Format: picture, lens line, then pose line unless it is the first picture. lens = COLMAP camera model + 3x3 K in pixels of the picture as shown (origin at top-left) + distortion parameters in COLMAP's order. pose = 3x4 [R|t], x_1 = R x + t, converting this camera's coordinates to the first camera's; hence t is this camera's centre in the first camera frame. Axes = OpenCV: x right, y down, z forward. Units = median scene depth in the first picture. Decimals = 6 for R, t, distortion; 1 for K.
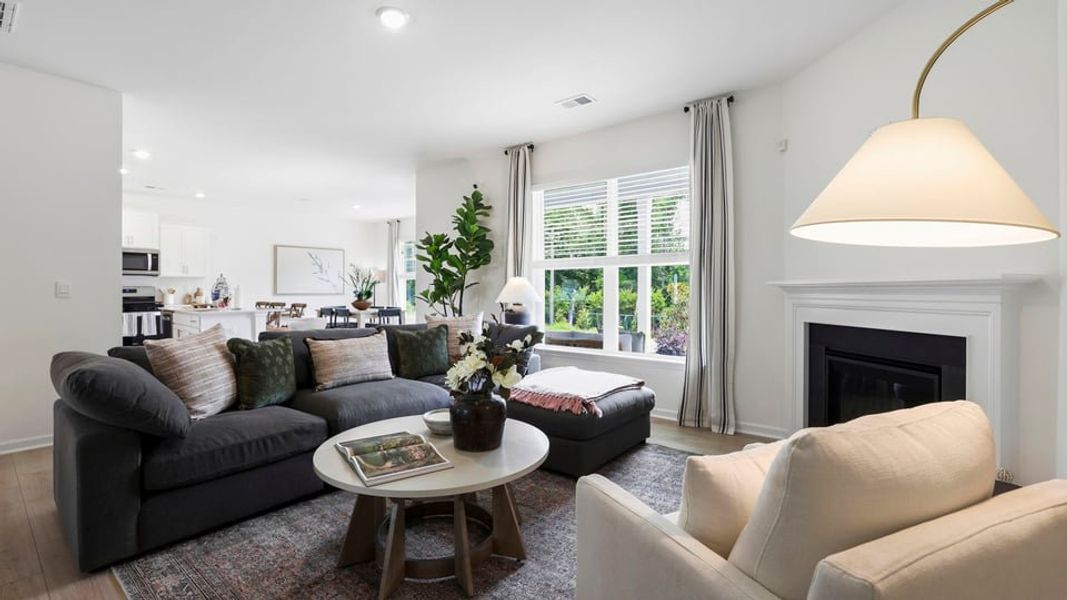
lens RADIAL K [[474.0, 0, 530.7], [0, 474.0, 292.4], [0, 0, 1]] dist [-0.026666, 0.000273]
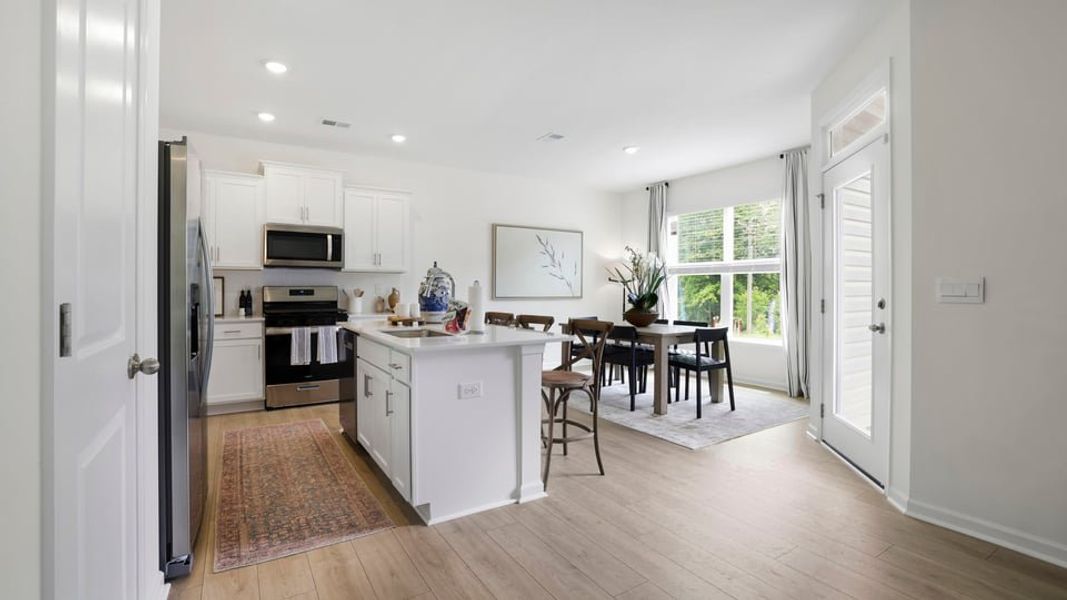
lens RADIAL K [[474.0, 0, 530.7], [0, 474.0, 292.4], [0, 0, 1]] dist [-0.026666, 0.000273]
pose [[0.949098, 0.003415, -0.314963, -0.337909], [-0.004145, 0.999990, -0.001649, -0.003387], [0.314954, 0.002871, 0.949103, 0.453830]]
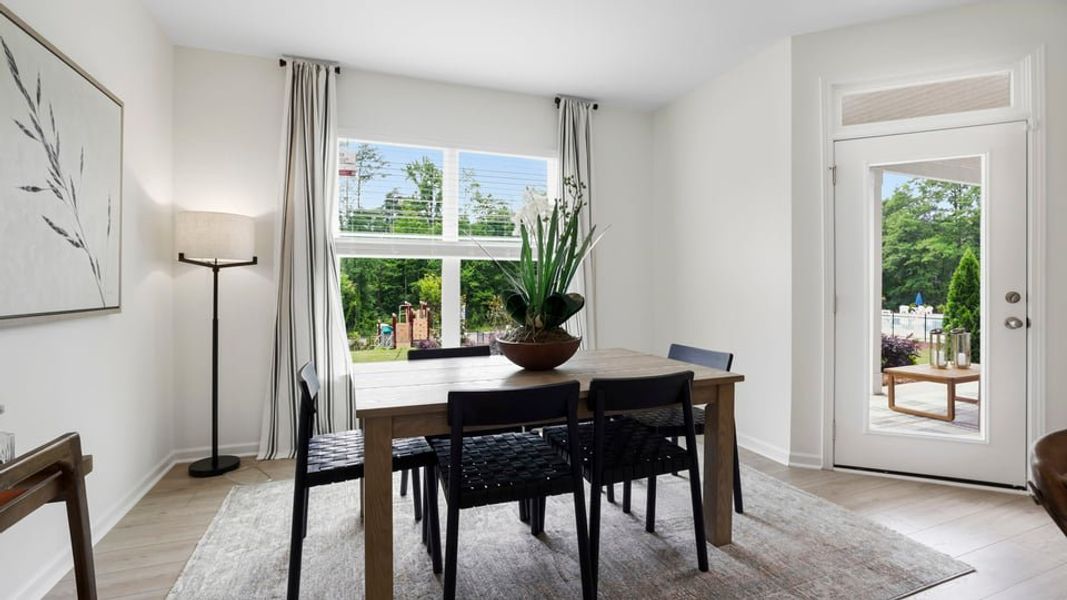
lens RADIAL K [[462.3, 0, 518.8], [0, 462.3, 284.1], [0, 0, 1]] dist [-0.000064, 0.000248]
pose [[0.510891, -0.001345, 0.859644, -0.646154], [0.008620, 0.999957, -0.003558, -0.007601], [-0.859602, 0.009228, 0.510881, 0.987019]]
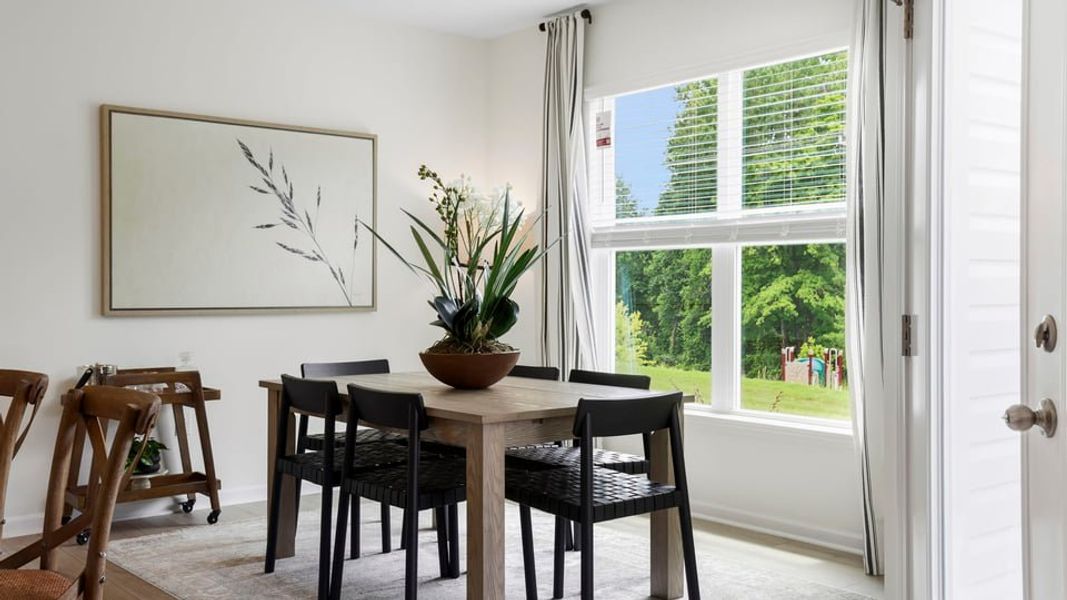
lens RADIAL K [[1040.0, 0, 533.5], [0, 1040.0, 300.0], [0, 0, 1]] dist [0.065399, 0.004991]
pose [[0.980166, 0.001989, -0.198166, -0.265147], [-0.001335, 0.999993, 0.003432, -0.004342], [0.198172, -0.003099, 0.980162, 0.616258]]
